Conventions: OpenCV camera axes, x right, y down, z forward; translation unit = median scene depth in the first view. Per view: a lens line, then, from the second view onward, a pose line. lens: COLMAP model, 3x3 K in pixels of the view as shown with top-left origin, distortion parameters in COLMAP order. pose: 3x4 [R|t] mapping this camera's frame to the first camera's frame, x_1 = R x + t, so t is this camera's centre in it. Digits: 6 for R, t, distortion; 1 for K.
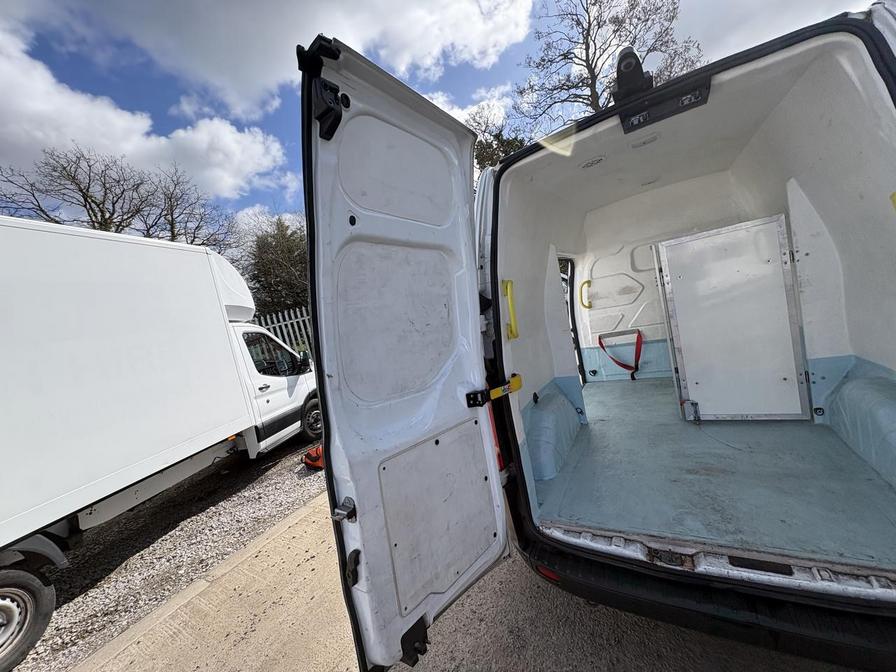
lens RADIAL K [[358.5, 0, 447.8], [0, 358.5, 335.8], [0, 0, 1]] dist [0.003890, 0.000013]
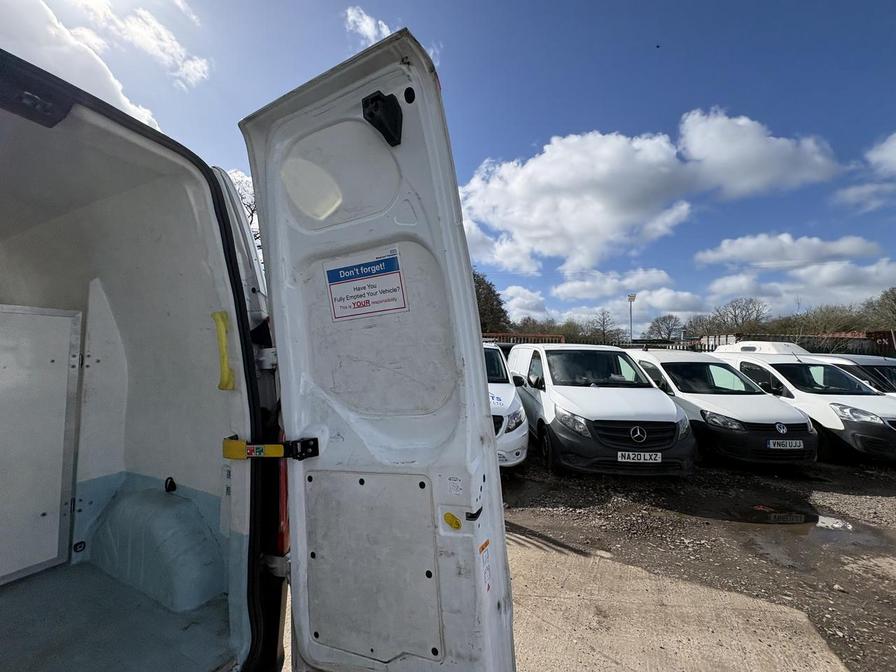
lens RADIAL K [[358.5, 0, 447.2], [0, 358.5, 338.9], [0, 0, 1]] dist [0.003890, 0.000013]
pose [[-0.069898, 0.257143, 0.963842, 0.034781], [0.093225, 0.963661, -0.250334, 0.037756], [-0.993188, 0.072356, -0.091331, 0.217048]]
